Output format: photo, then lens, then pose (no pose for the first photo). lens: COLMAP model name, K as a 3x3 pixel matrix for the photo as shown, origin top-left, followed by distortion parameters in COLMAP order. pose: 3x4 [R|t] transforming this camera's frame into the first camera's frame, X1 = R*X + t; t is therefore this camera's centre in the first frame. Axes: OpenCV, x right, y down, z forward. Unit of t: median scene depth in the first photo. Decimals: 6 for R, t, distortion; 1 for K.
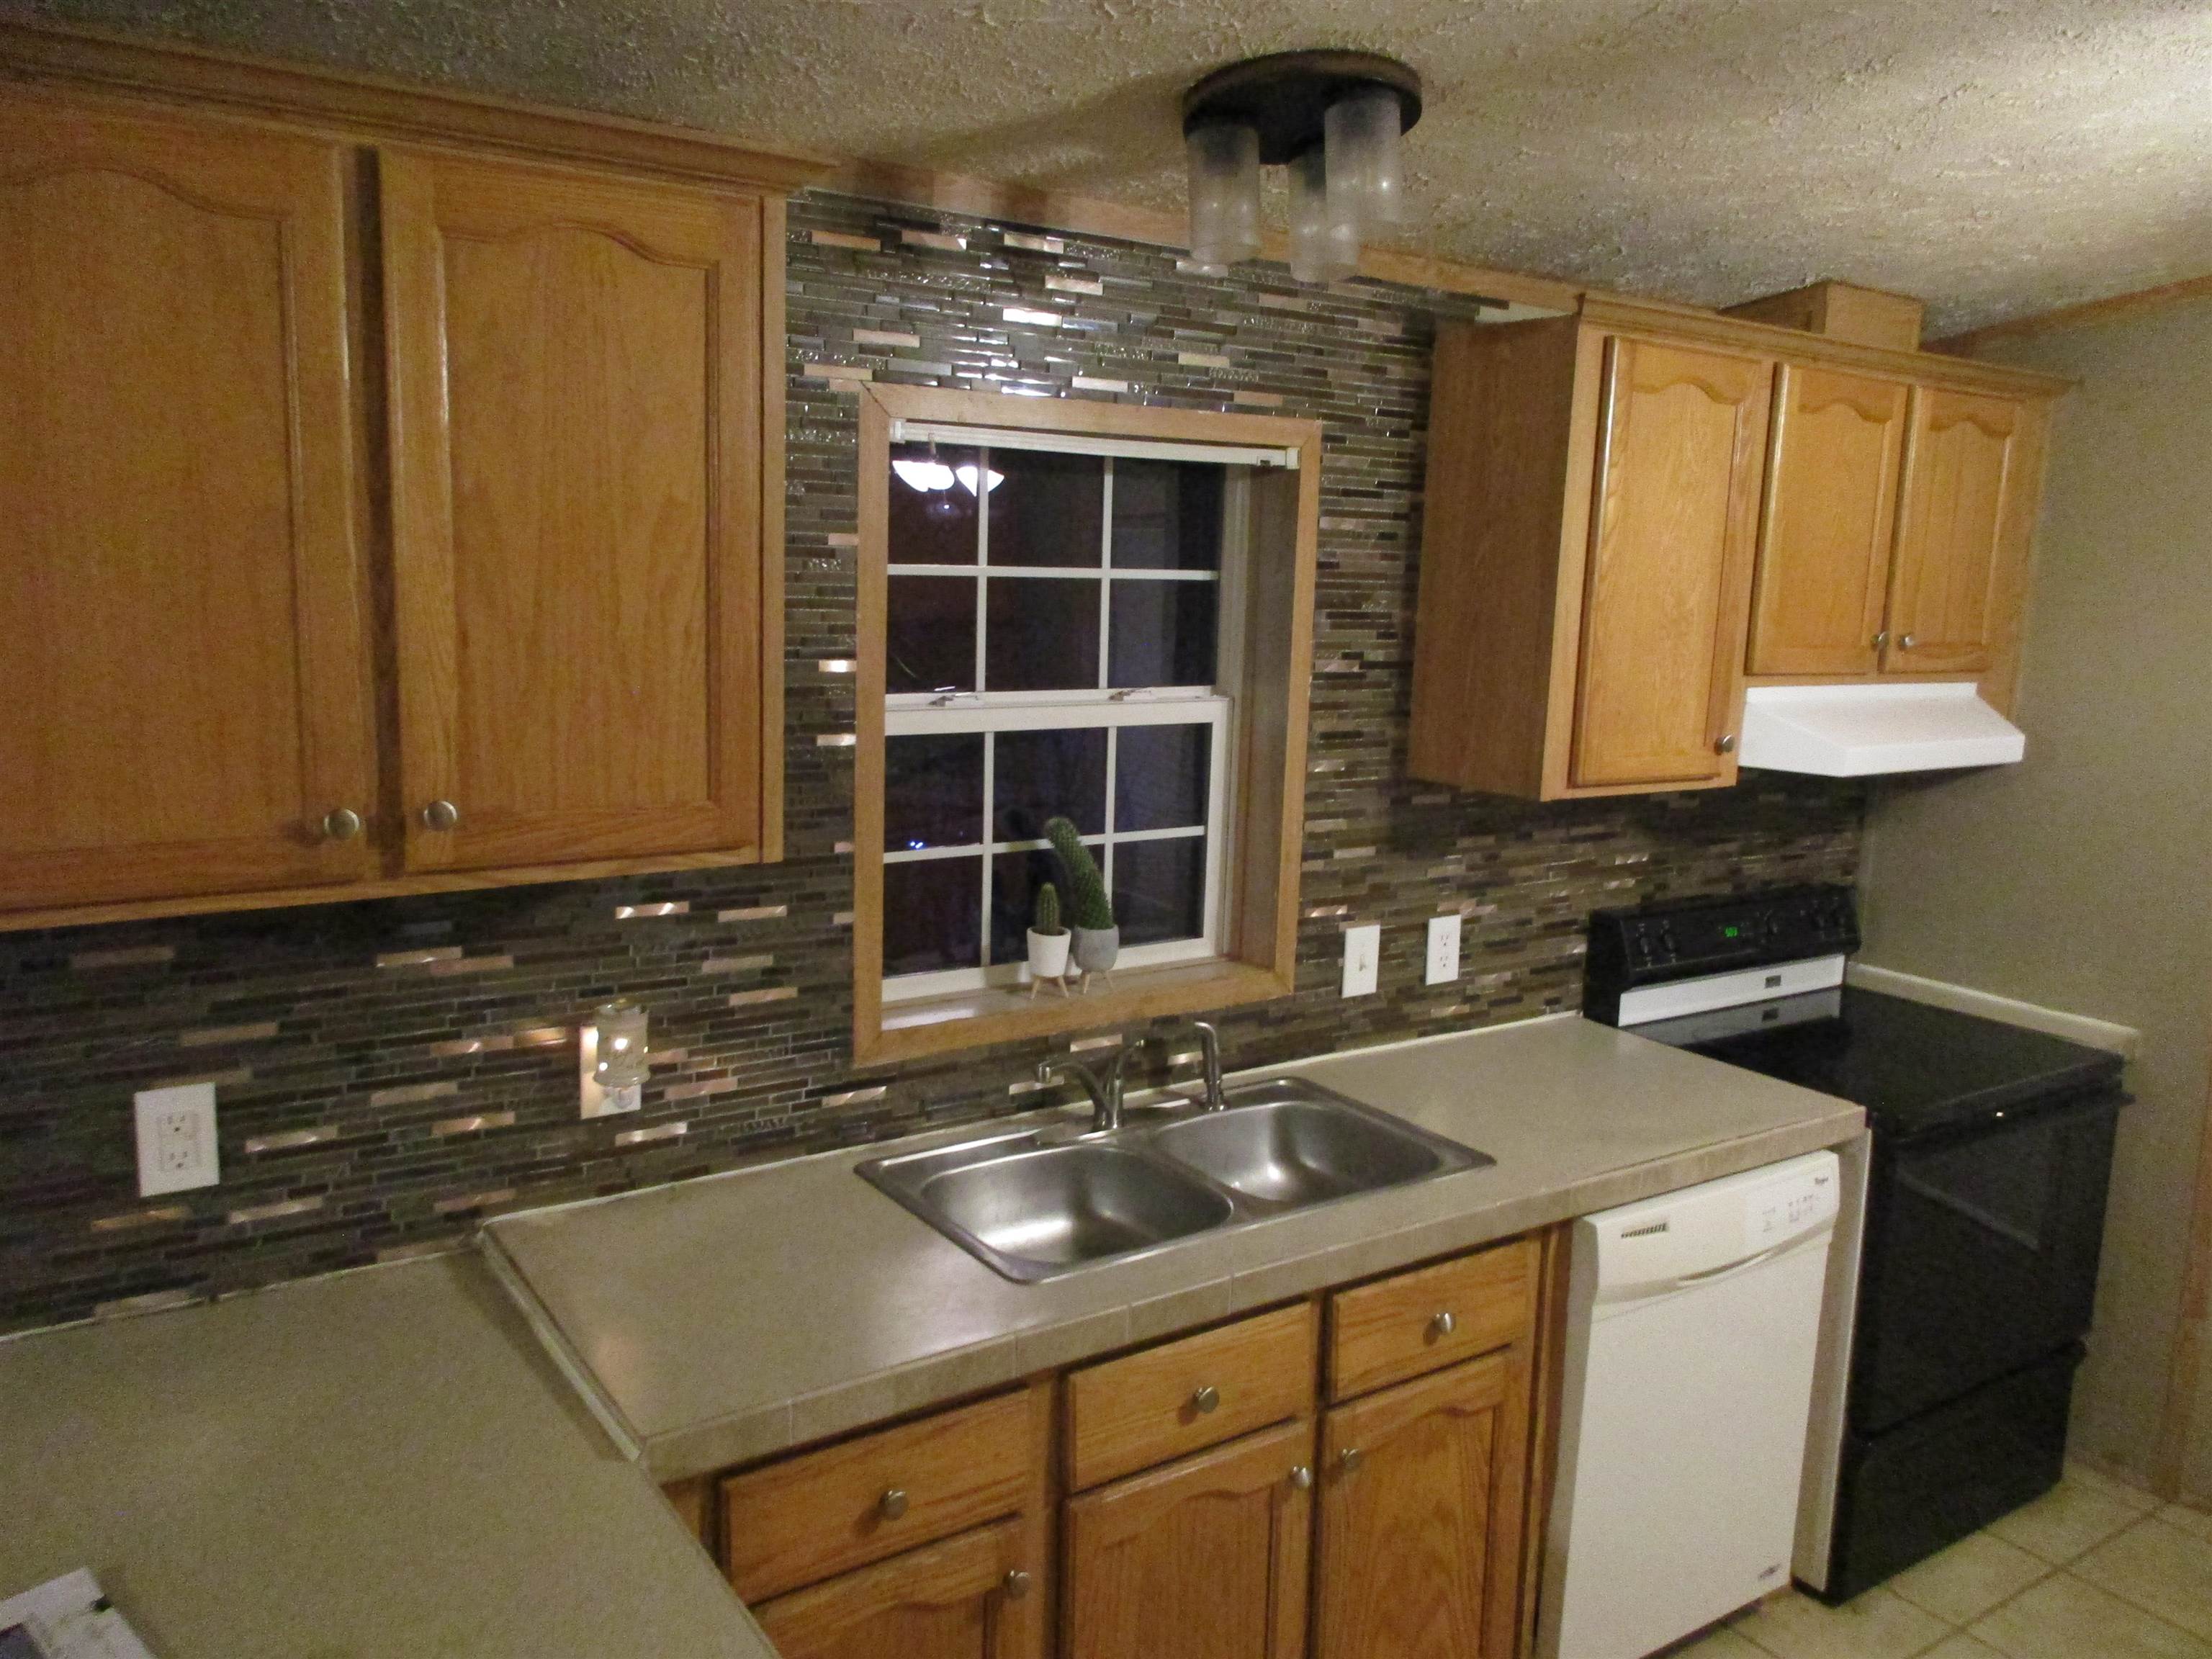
lens RADIAL K [[1637.1, 0, 1074.0], [0, 1637.1, 820.4], [0, 0, 1]] dist [-0.009647, -0.001116]
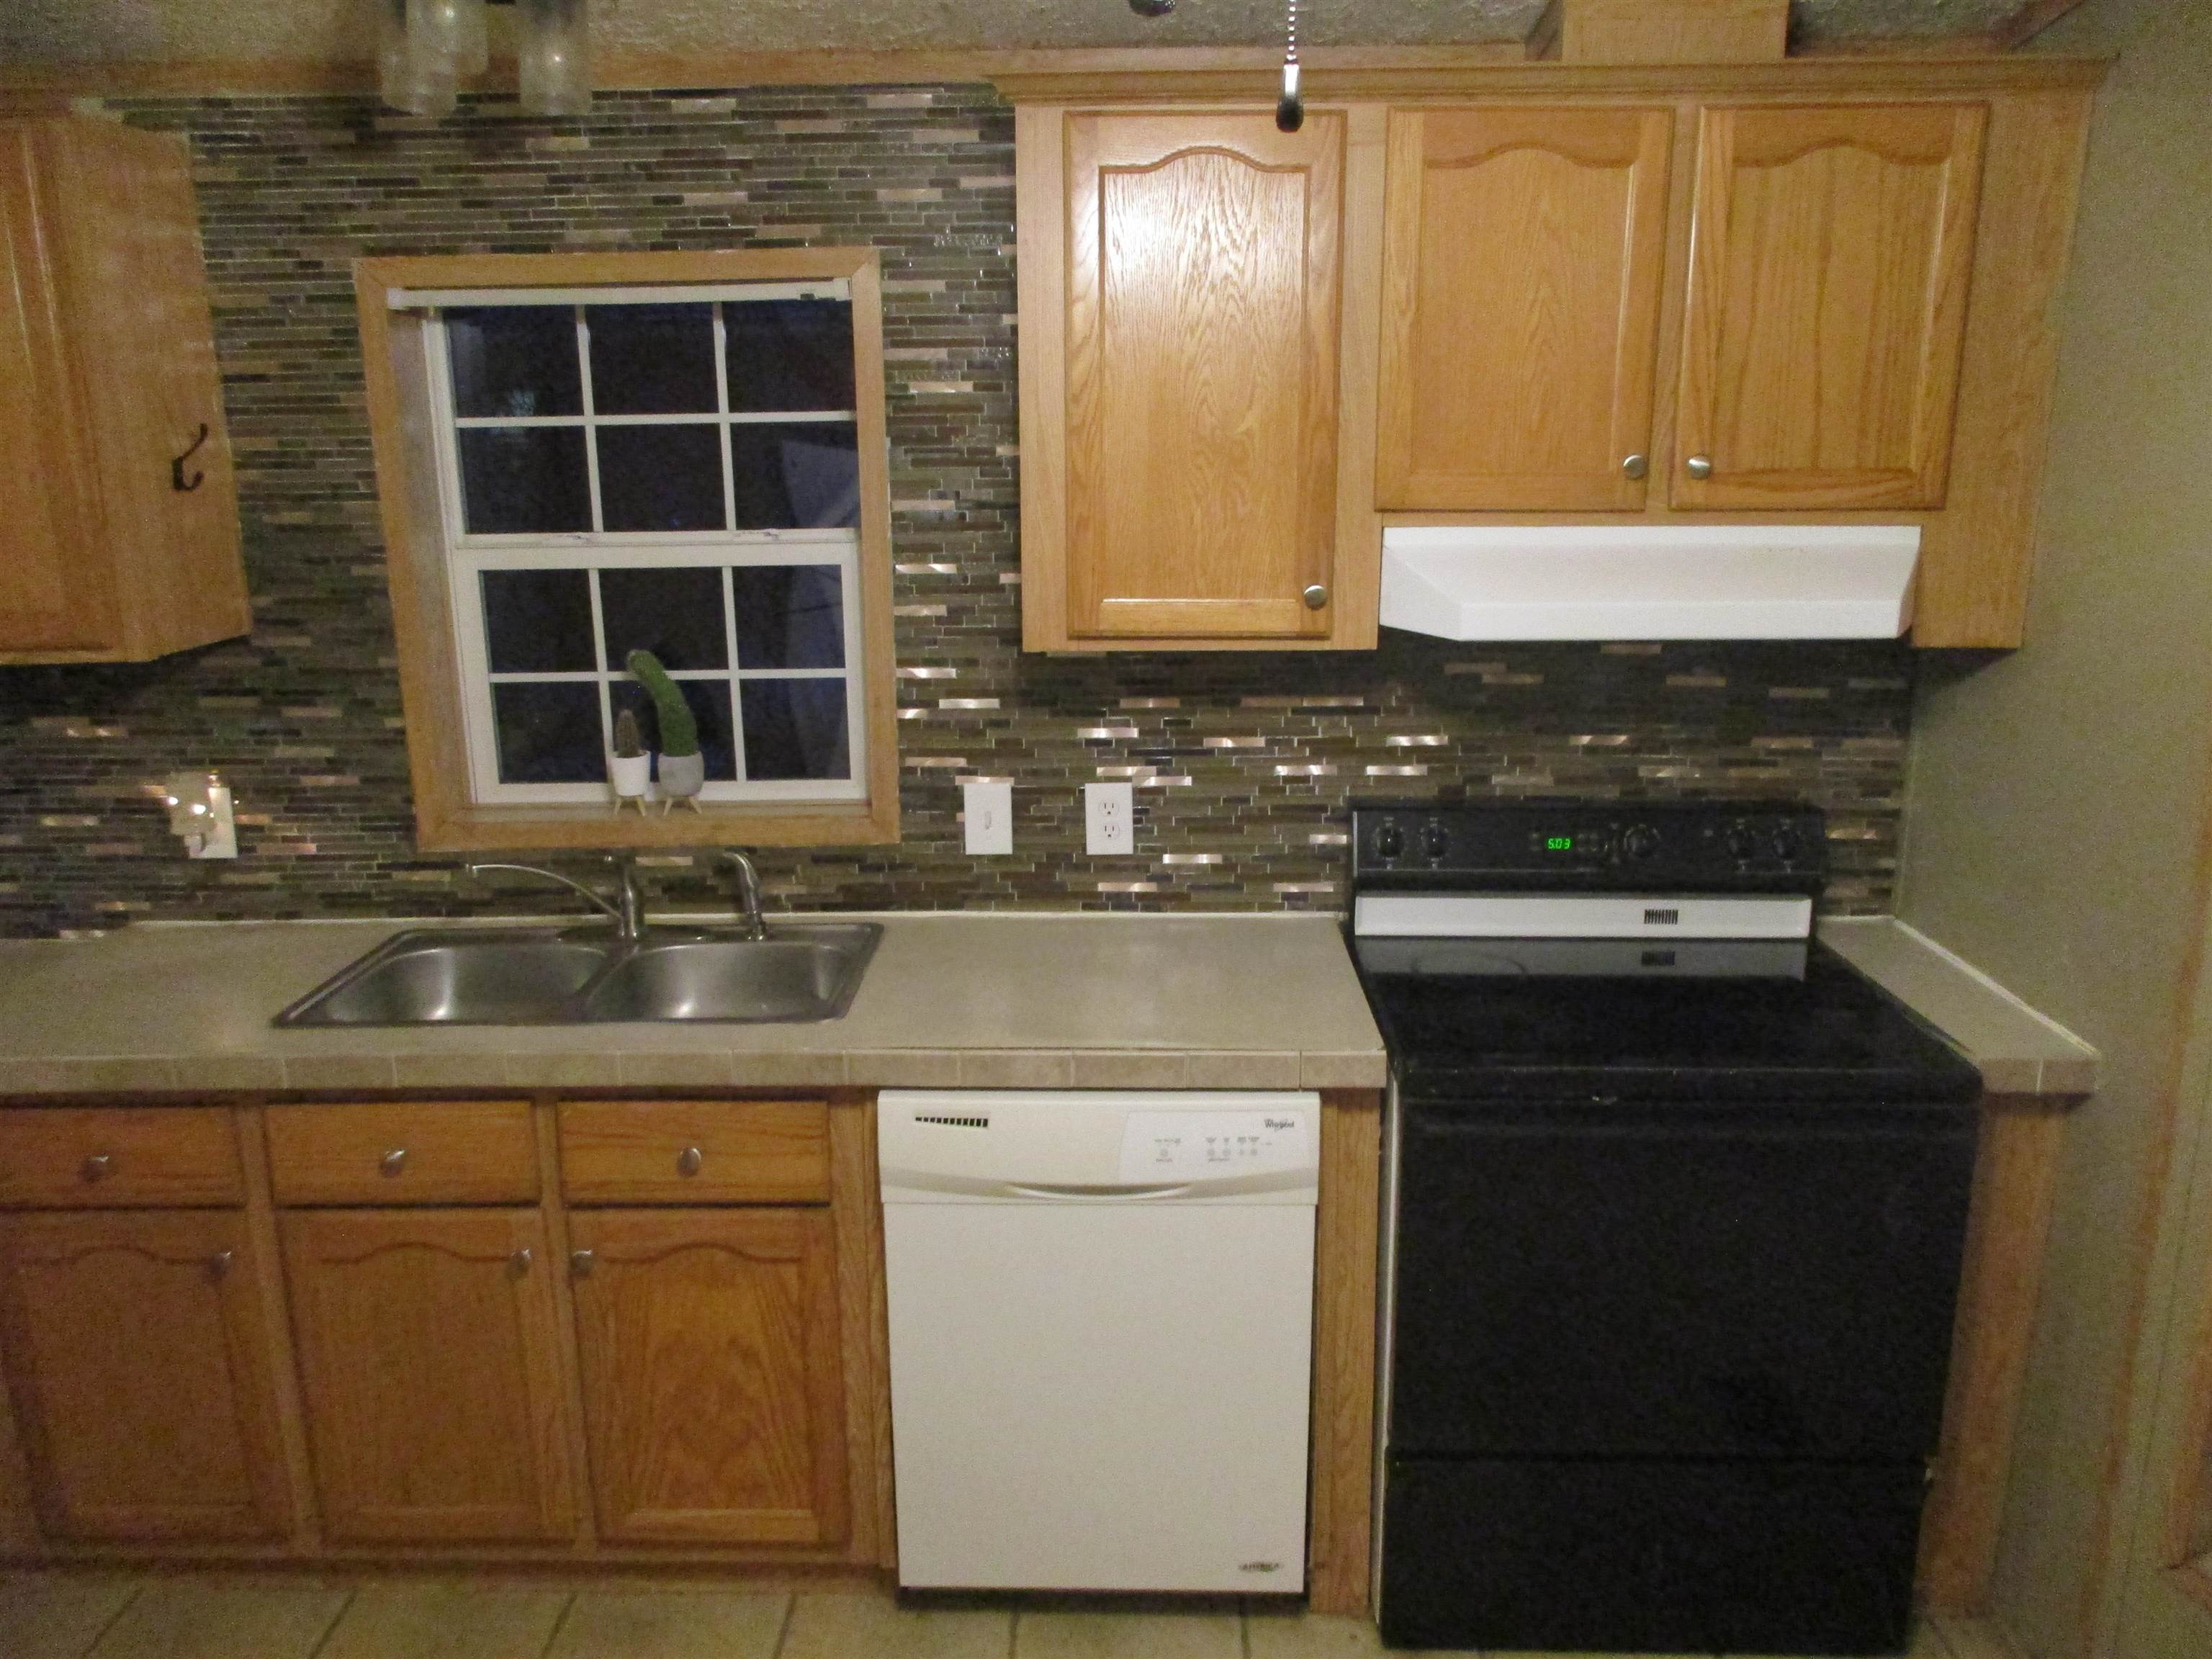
lens RADIAL K [[1637.1, 0, 1101.1], [0, 1637.1, 829.1], [0, 0, 1]] dist [-0.009647, -0.001116]
pose [[0.823910, 0.097645, -0.558246, 0.842885], [-0.053808, 0.994073, 0.094462, -0.002567], [0.564161, -0.047790, 0.824280, 0.274067]]
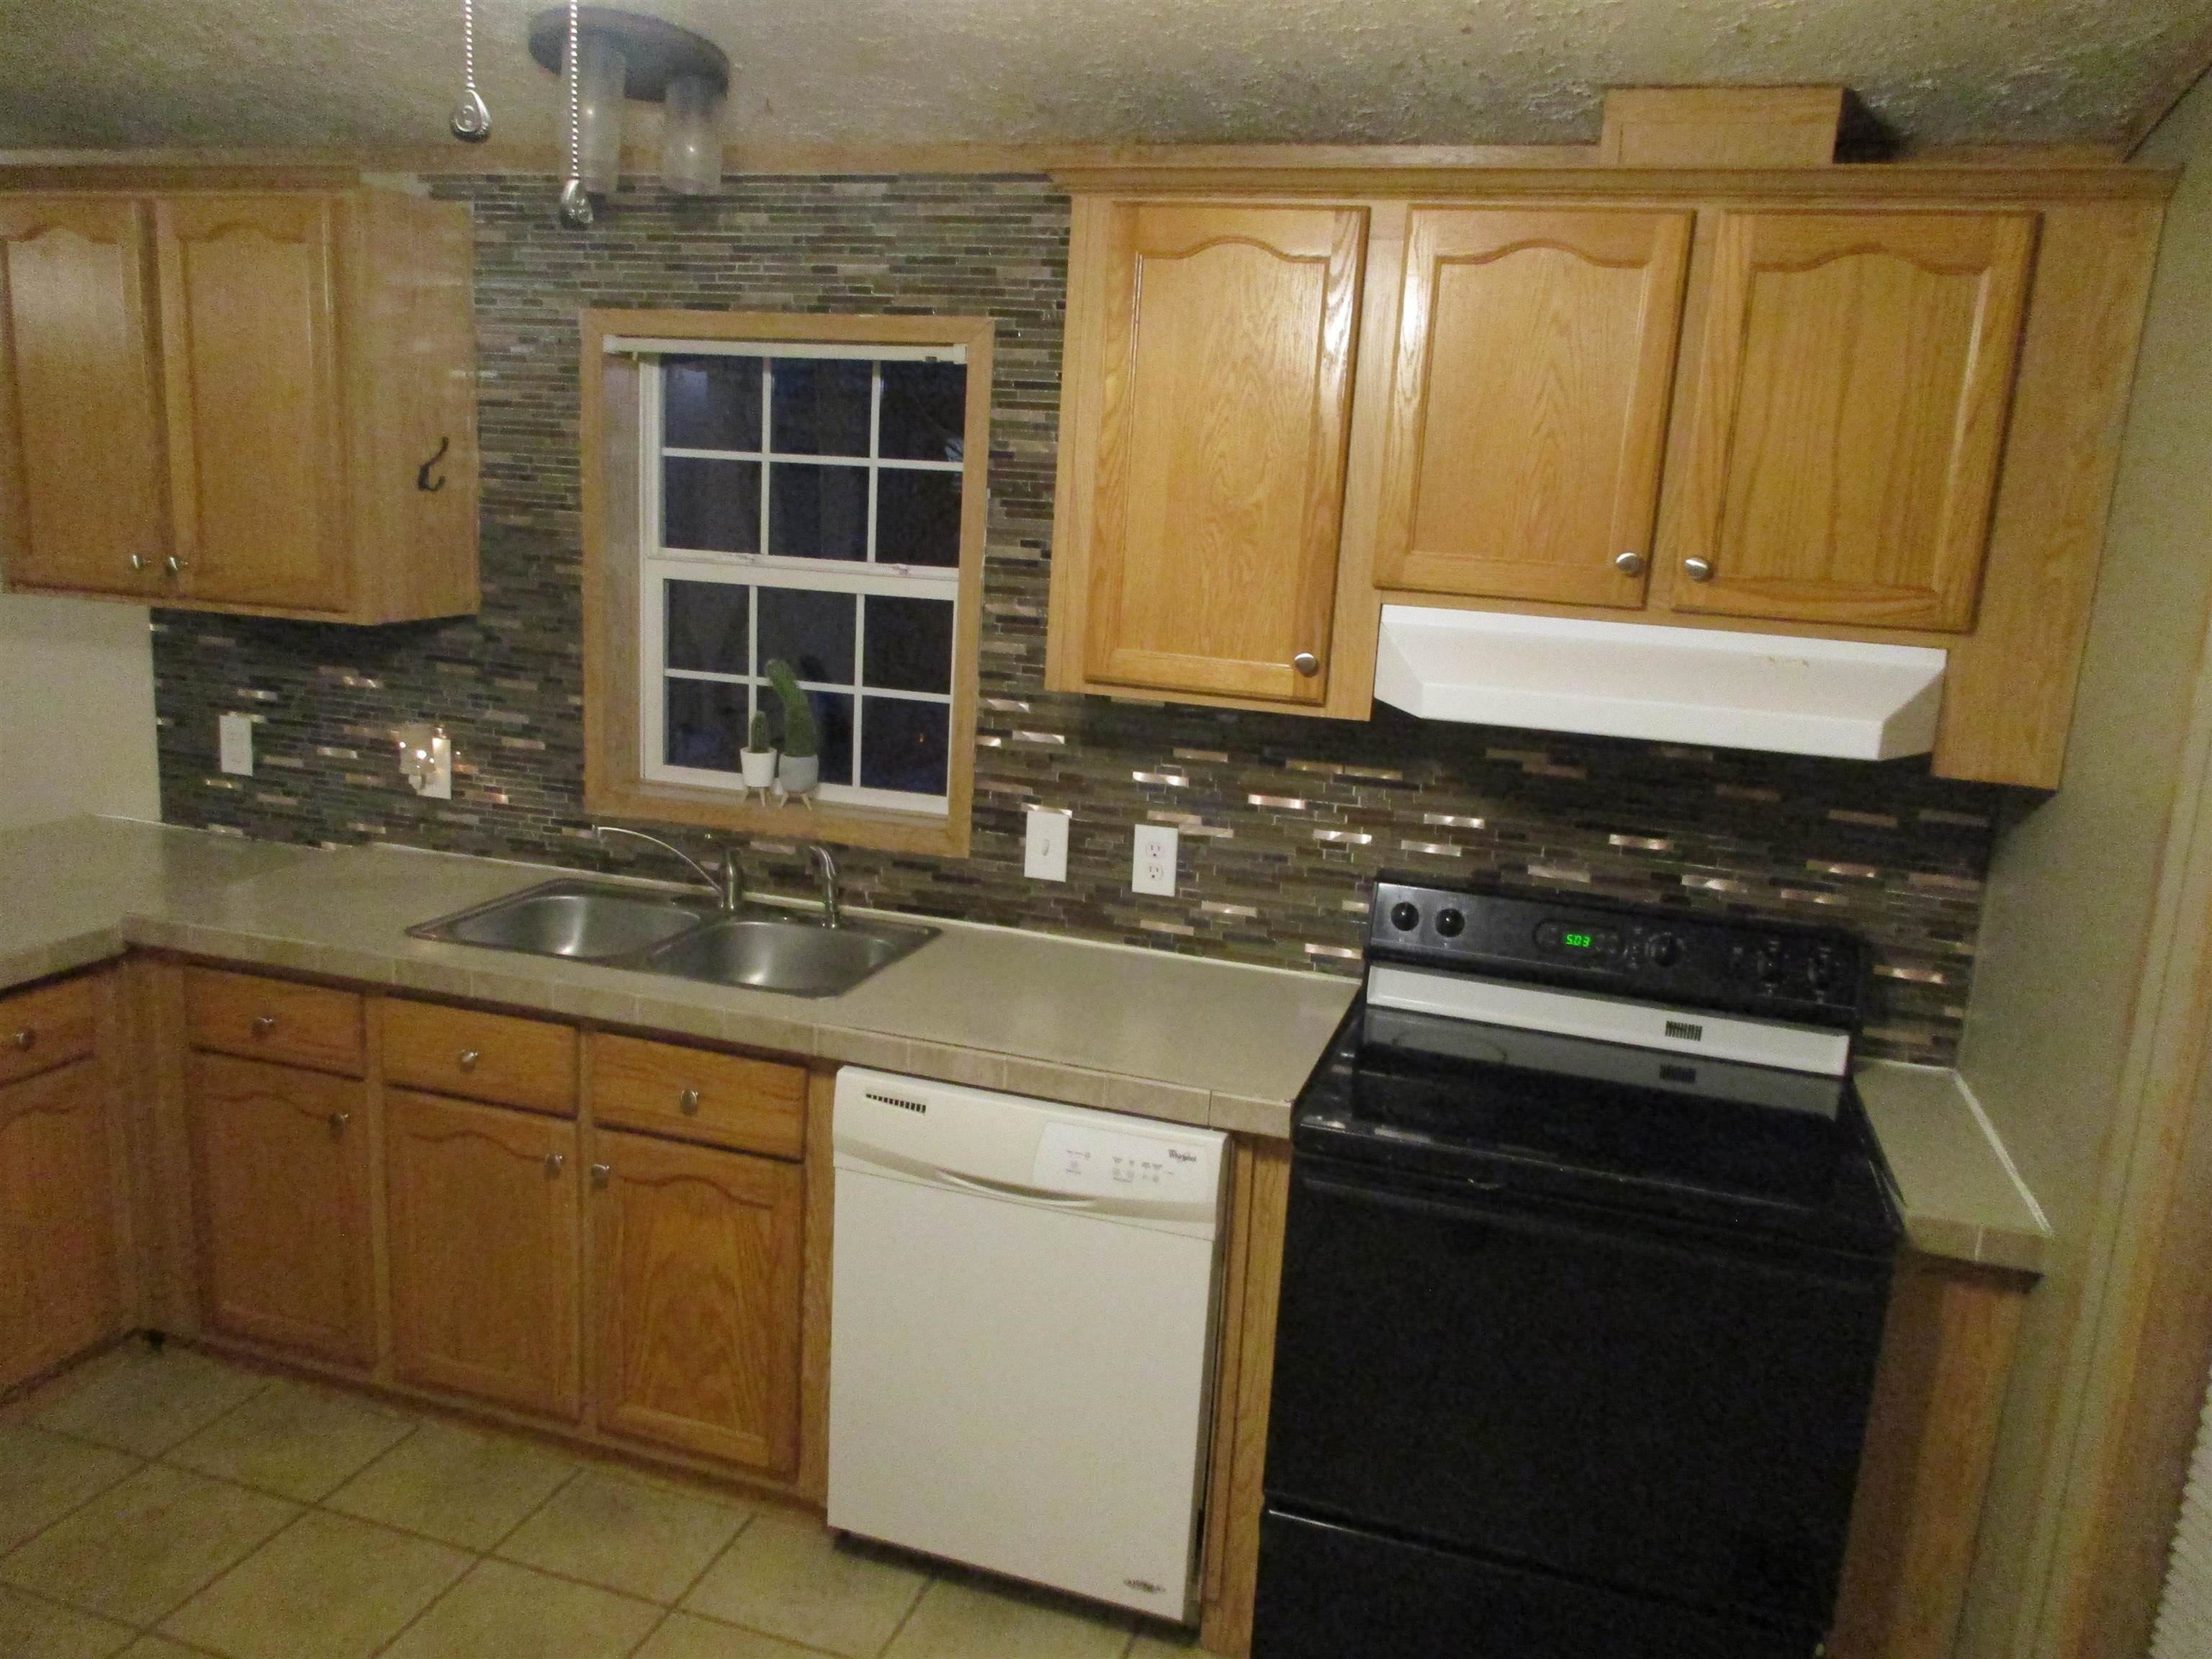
lens RADIAL K [[1637.1, 0, 1100.3], [0, 1637.1, 826.5], [0, 0, 1]] dist [-0.009647, -0.001116]
pose [[0.630740, 0.164394, -0.758381, 1.074744], [-0.159546, 0.983896, 0.080586, -0.015672], [0.759416, 0.070168, 0.646811, 0.396871]]
